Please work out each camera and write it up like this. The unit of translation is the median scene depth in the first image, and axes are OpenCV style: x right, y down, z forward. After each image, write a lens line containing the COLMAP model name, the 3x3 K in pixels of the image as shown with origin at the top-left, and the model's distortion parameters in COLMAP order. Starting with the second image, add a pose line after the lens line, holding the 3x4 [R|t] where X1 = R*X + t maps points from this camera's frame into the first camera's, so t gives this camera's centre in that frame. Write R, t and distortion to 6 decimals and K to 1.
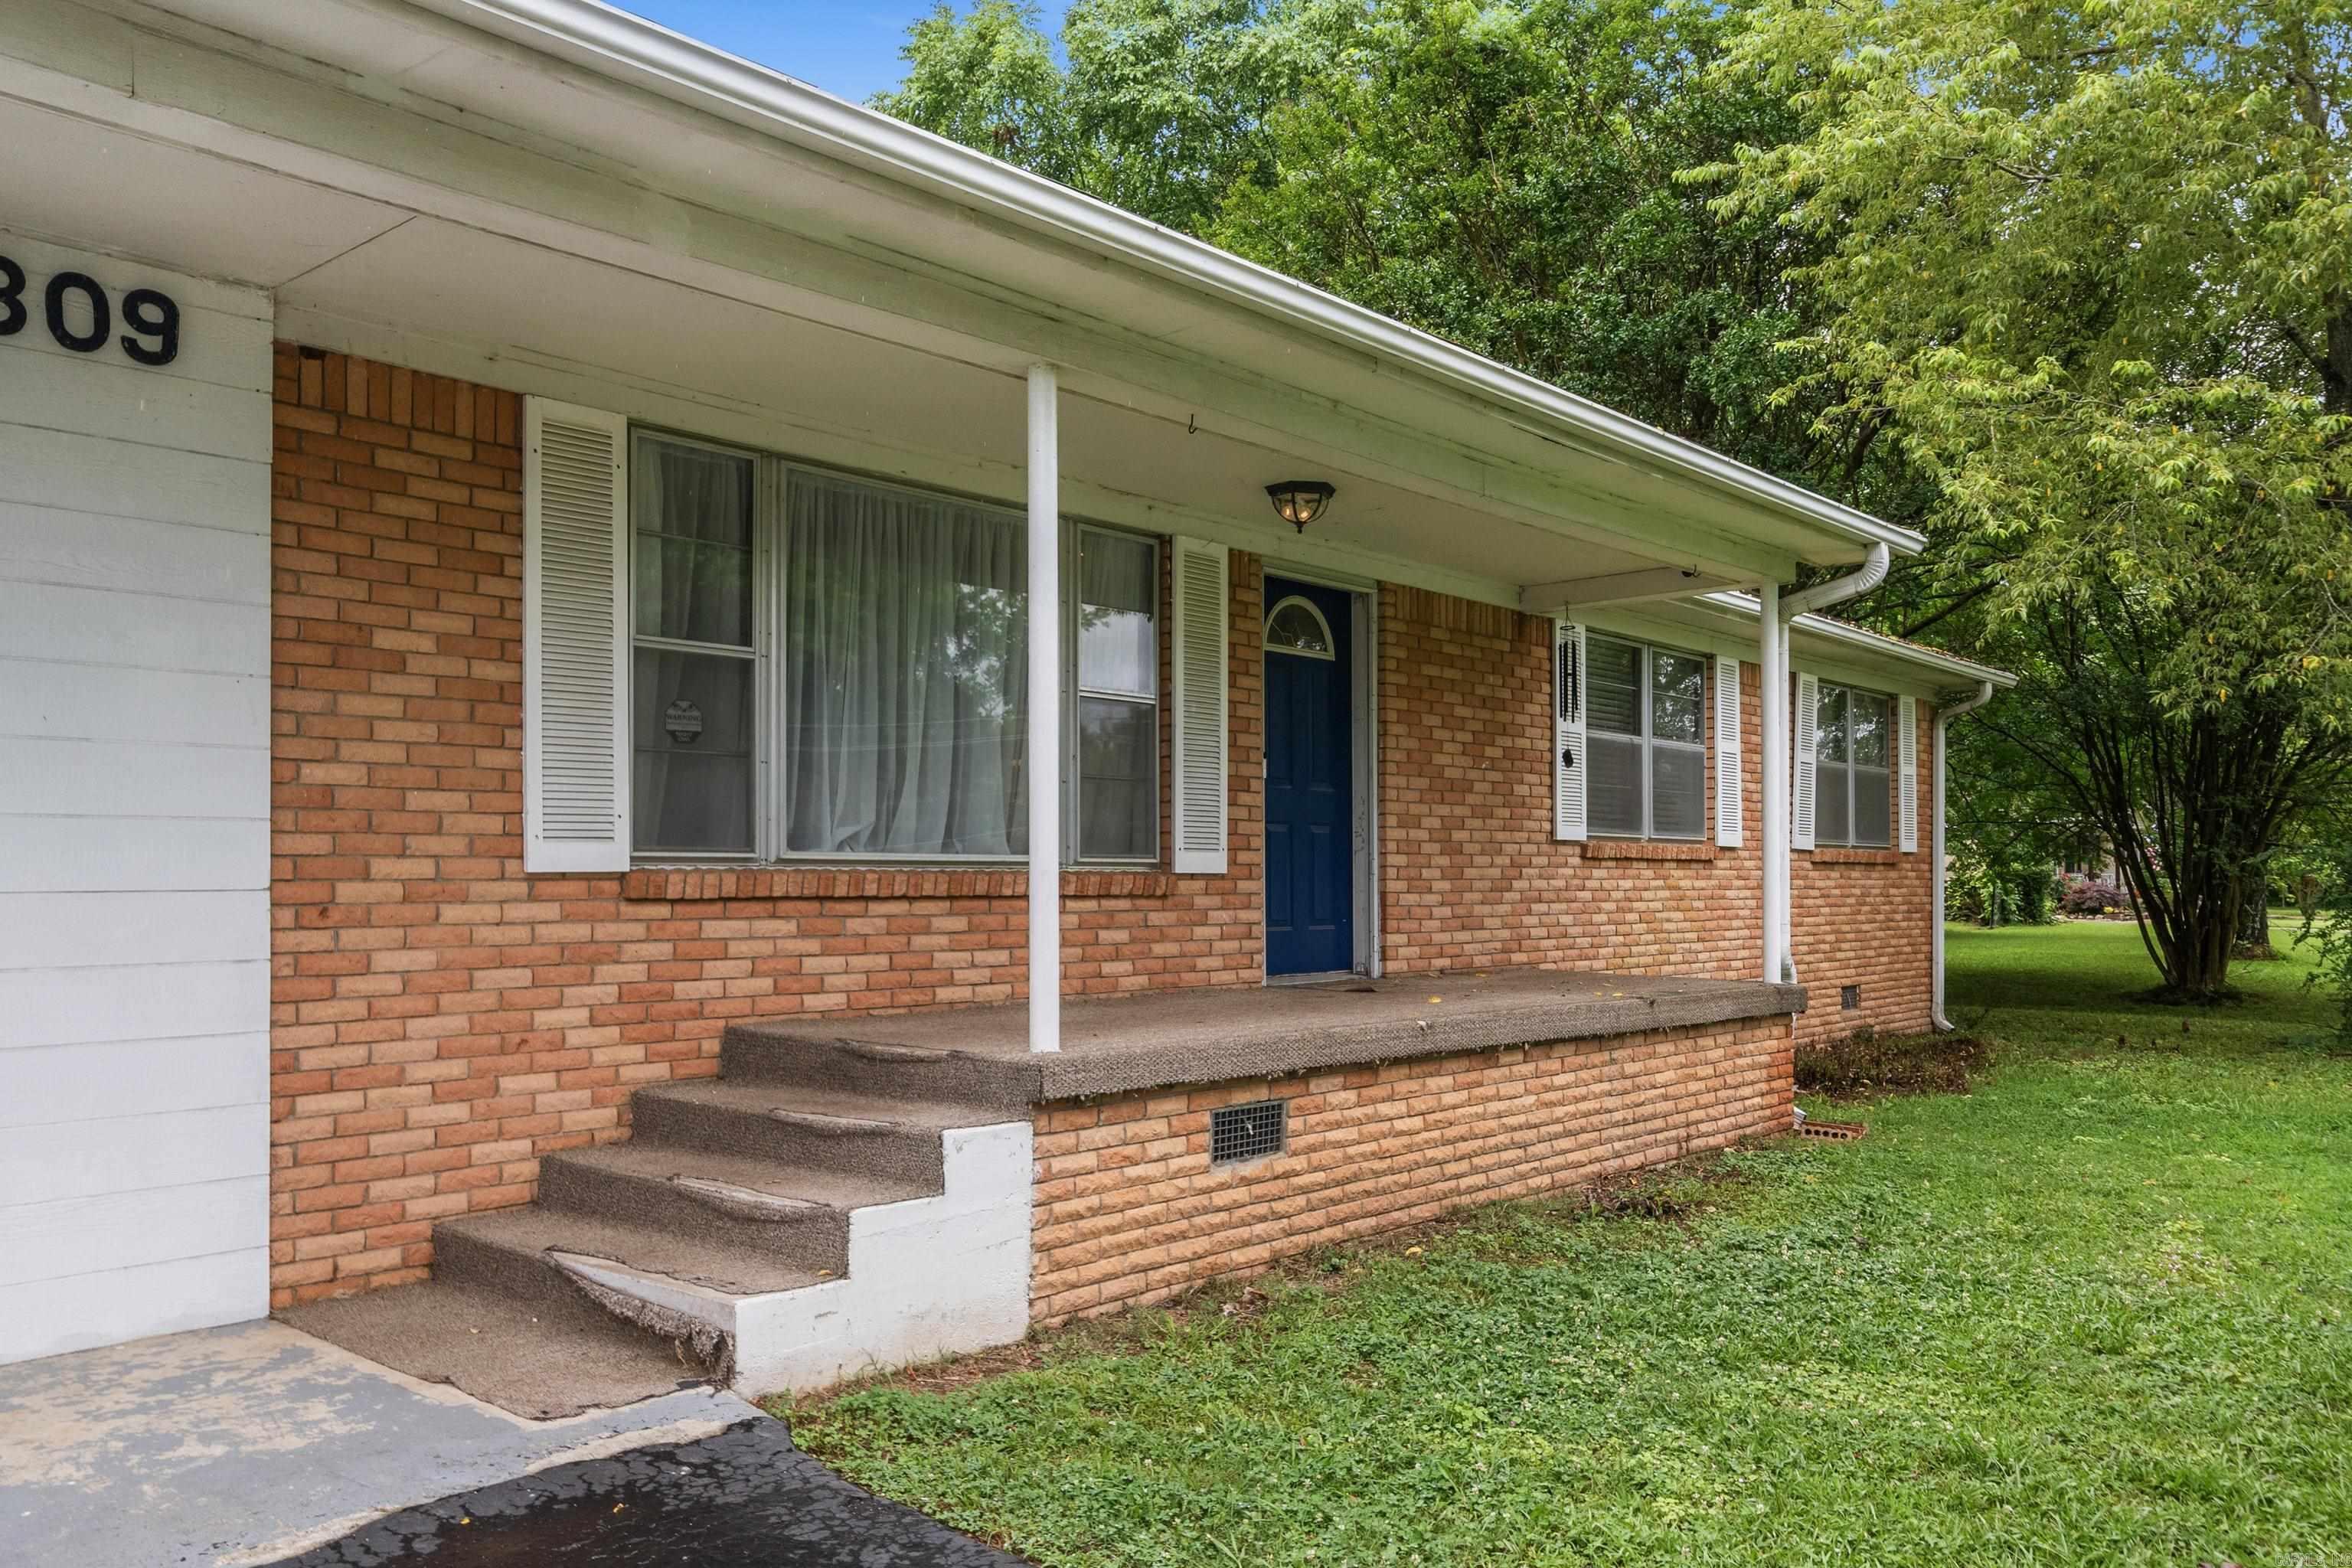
lens RADIAL K [[1771.7, 0, 1184.0], [0, 1771.7, 814.7], [0, 0, 1]] dist [0.004918, 0.000405]
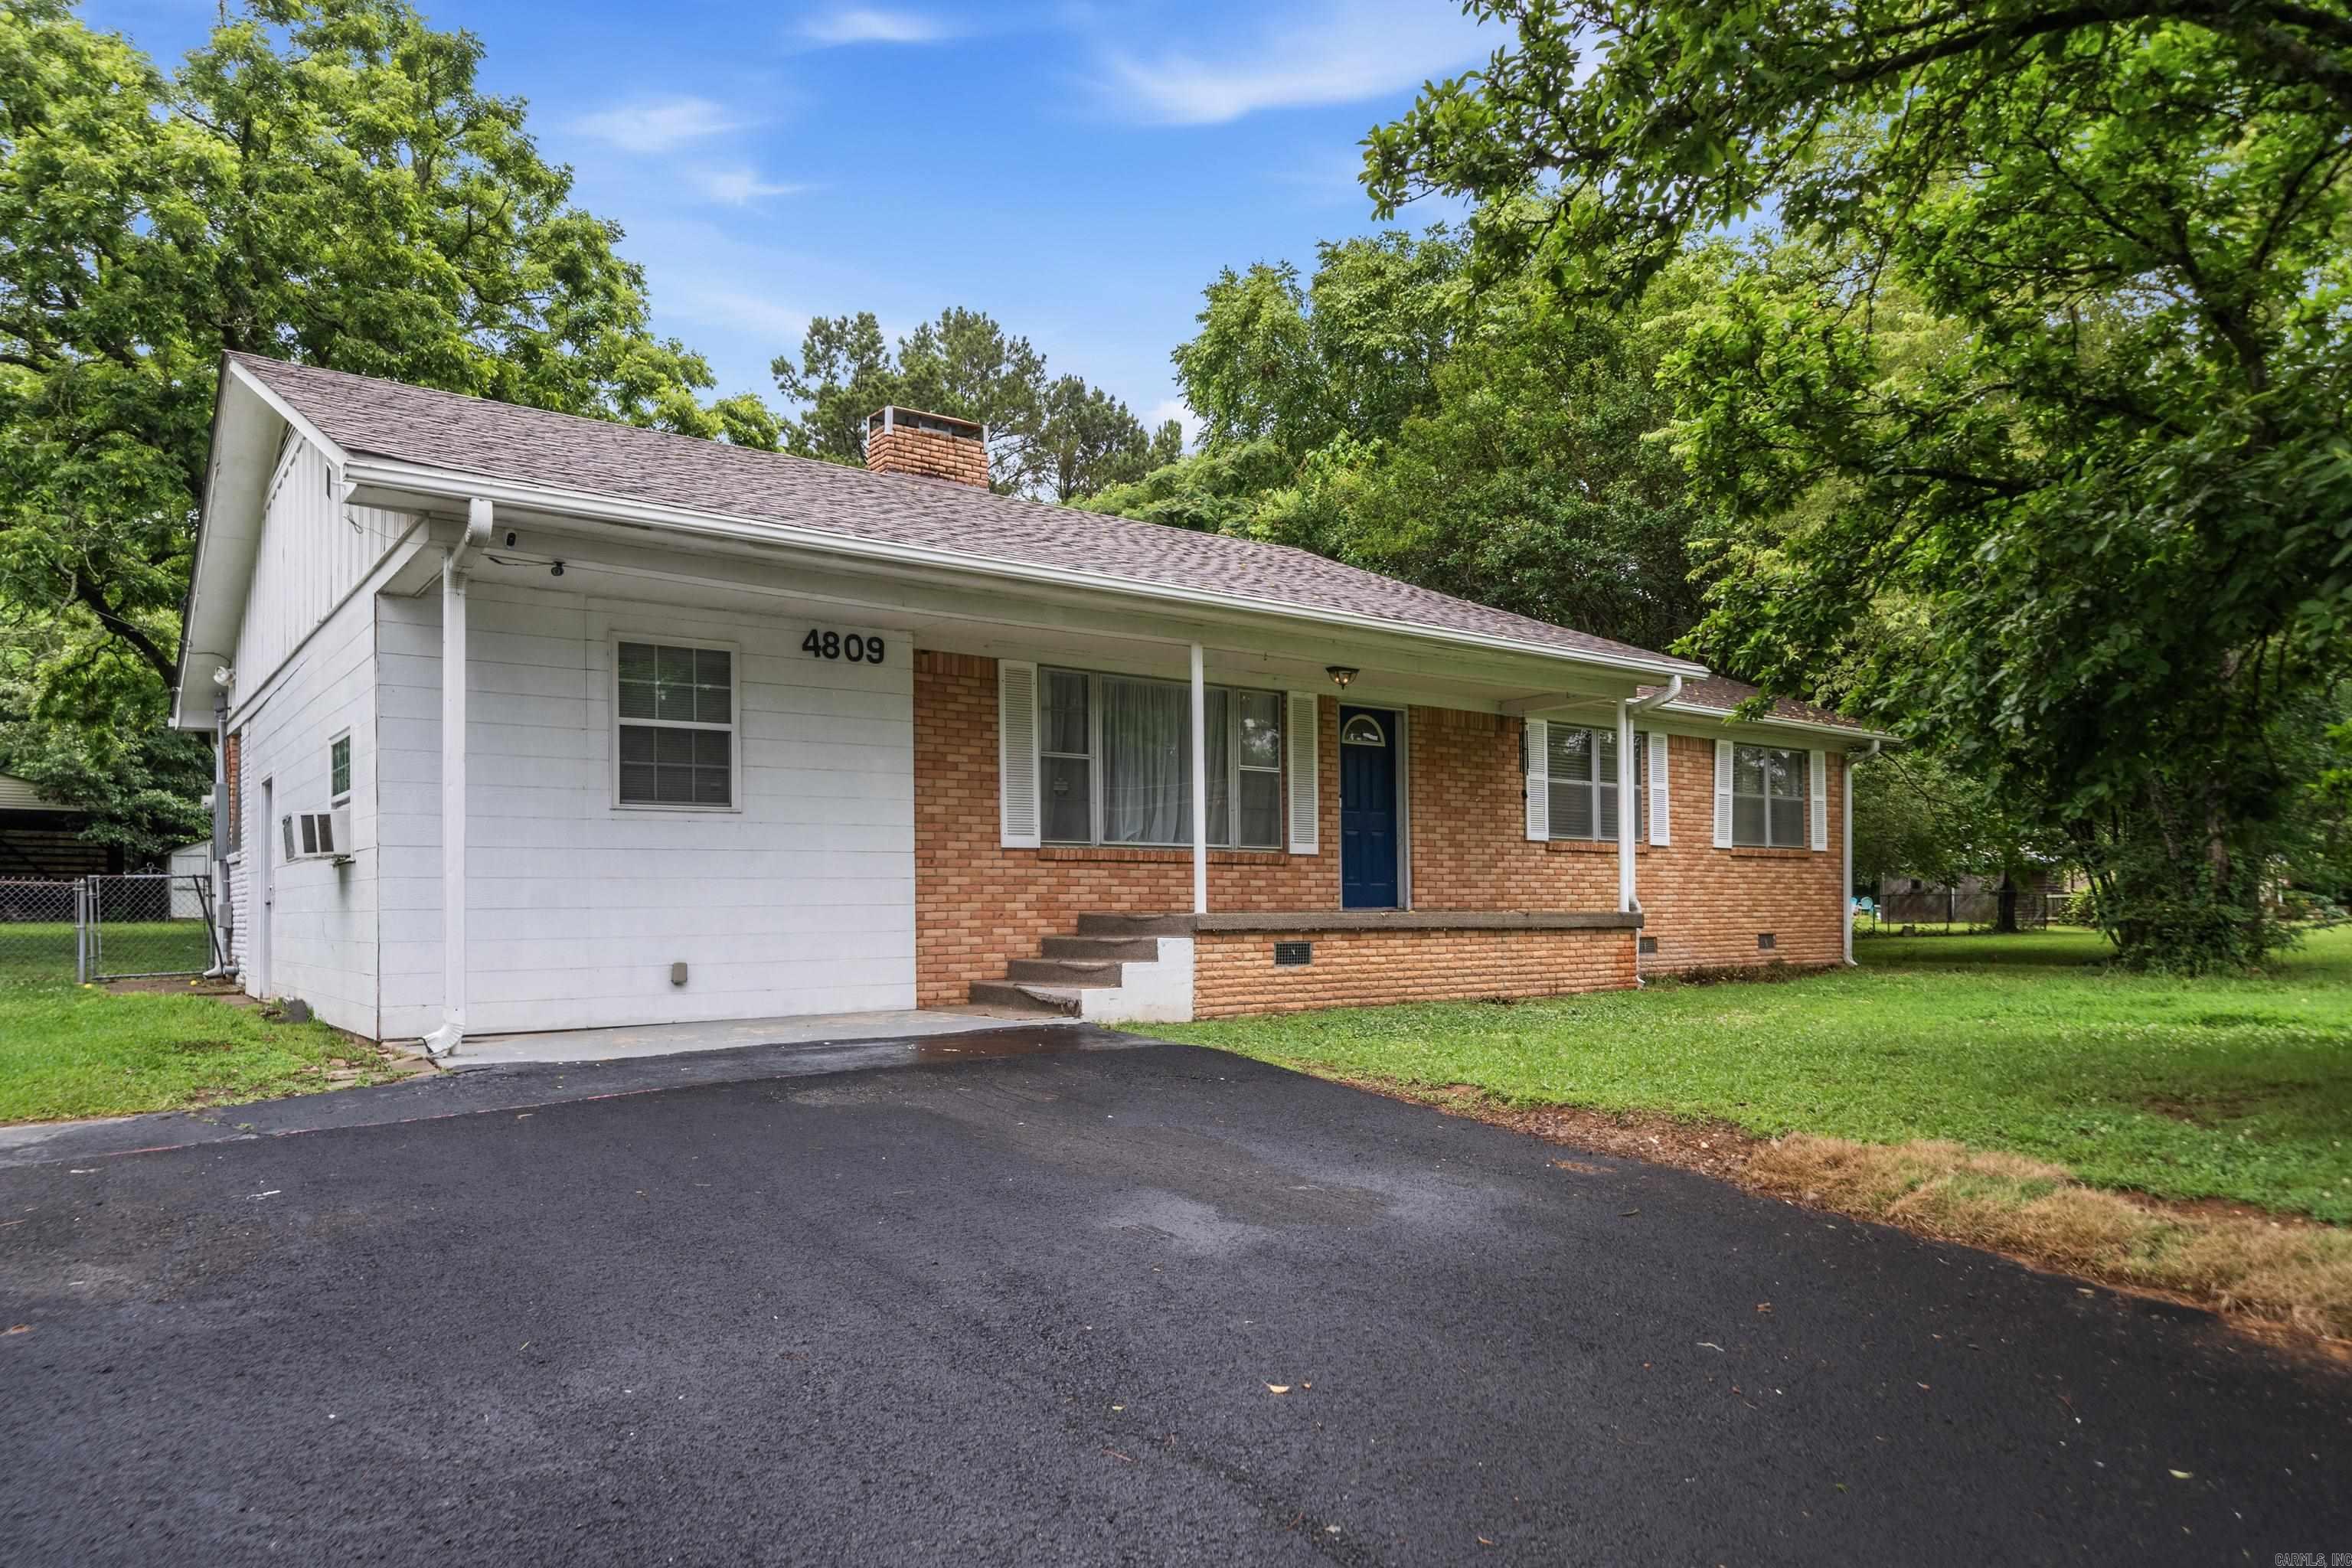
lens RADIAL K [[1482.4, 0, 1176.0], [0, 1482.4, 784.0], [0, 0, 1]] dist [0.000612, -0.000063]
pose [[0.981064, -0.024669, -0.192106, 0.256532], [0.015162, 0.998594, -0.050800, 0.048374], [0.193089, 0.046925, 0.980058, -0.937368]]
